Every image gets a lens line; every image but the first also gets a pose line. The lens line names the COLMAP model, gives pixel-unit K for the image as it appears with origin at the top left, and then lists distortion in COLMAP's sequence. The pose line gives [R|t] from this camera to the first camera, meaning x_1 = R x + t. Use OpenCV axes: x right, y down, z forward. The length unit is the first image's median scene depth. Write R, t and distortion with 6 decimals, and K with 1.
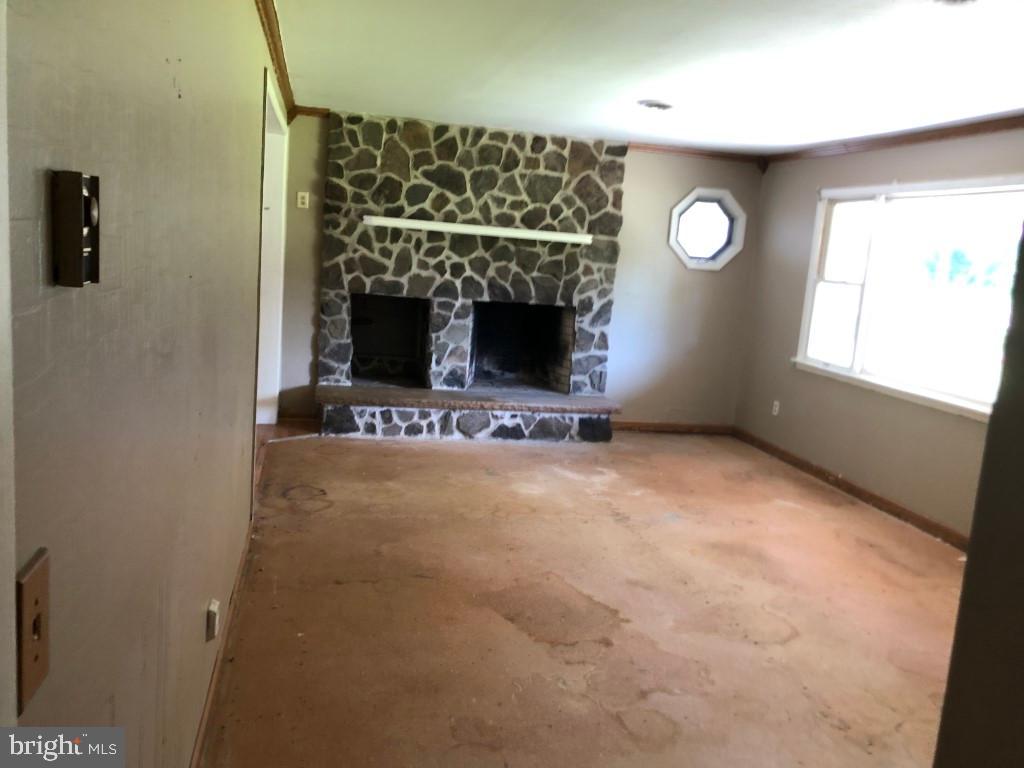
lens RADIAL K [[836.5, 0, 512.0], [0, 836.5, 384.0], [0, 0, 1]] dist [0.028876, -0.001111]
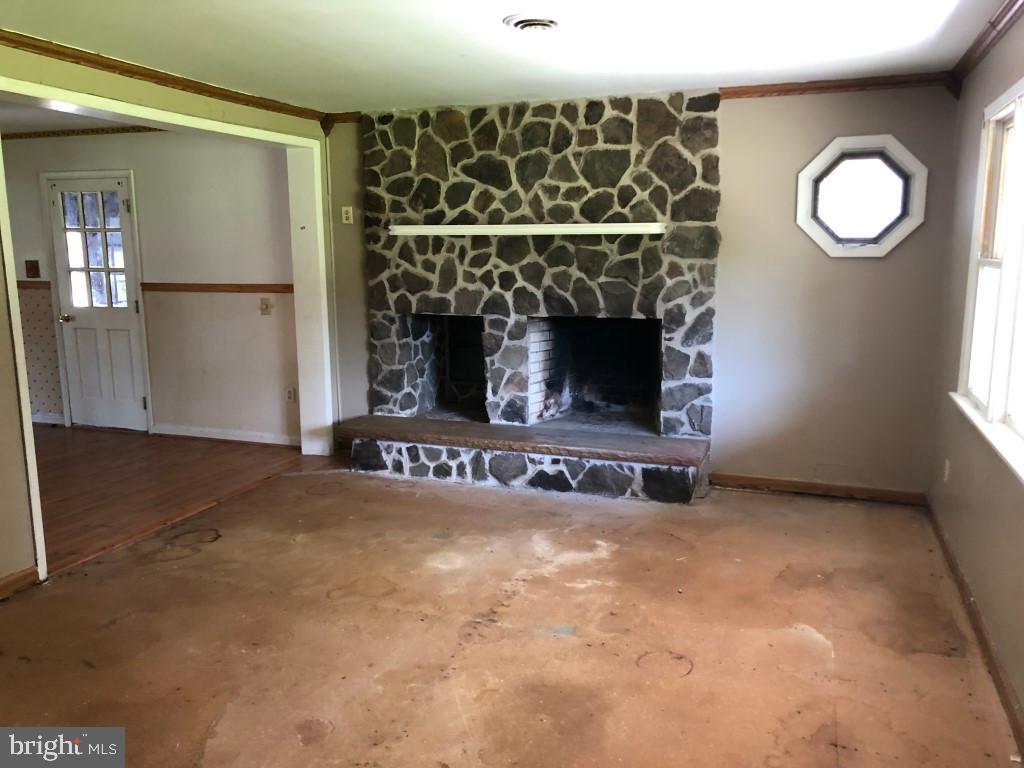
lens RADIAL K [[839.2, 0, 512.5], [0, 839.2, 399.6], [0, 0, 1]] dist [0.011220, -0.001998]
pose [[0.842120, 0.015814, -0.539058, 0.393121], [-0.017836, 0.999840, 0.001467, -0.020137], [0.538994, 0.008379, 0.842268, 0.310727]]
